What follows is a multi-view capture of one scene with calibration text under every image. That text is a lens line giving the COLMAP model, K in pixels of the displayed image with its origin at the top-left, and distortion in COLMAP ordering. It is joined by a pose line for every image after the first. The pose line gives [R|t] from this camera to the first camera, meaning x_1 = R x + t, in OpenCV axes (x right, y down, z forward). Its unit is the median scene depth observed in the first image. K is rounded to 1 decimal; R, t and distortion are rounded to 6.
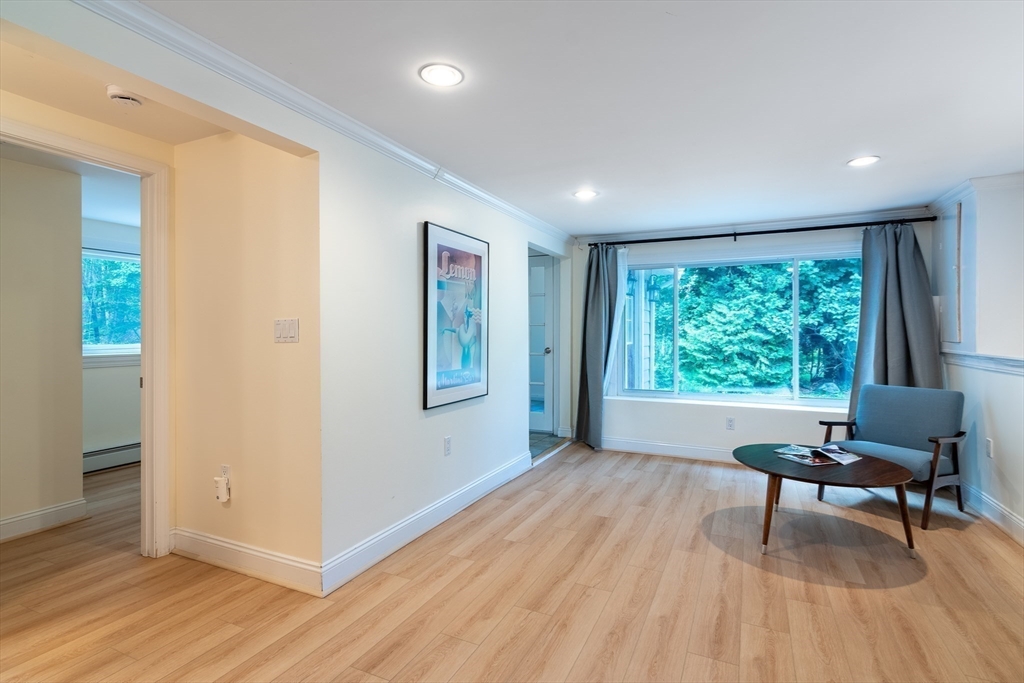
lens RADIAL K [[496.9, 0, 513.2], [0, 496.9, 336.4], [0, 0, 1]] dist [0.002657, 0.001074]
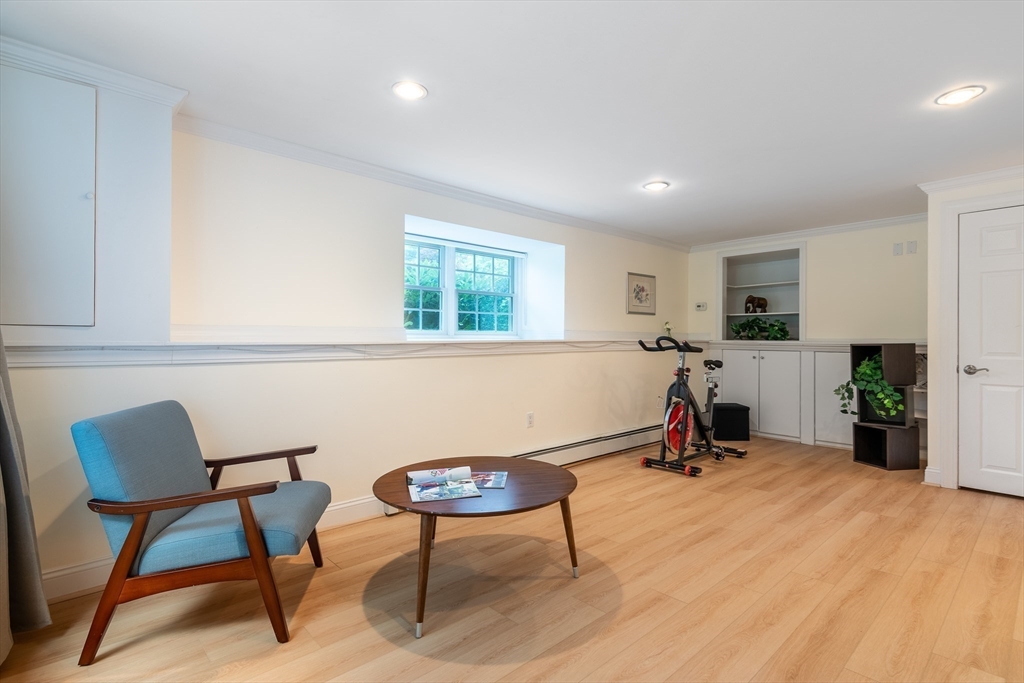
lens RADIAL K [[496.9, 0, 513.2], [0, 496.9, 336.4], [0, 0, 1]] dist [0.002657, 0.001074]
pose [[-0.926474, 0.001469, 0.376355, 0.302906], [0.001665, 0.999999, 0.000196, 0.035580], [-0.376355, 0.000808, -0.926475, 1.908370]]
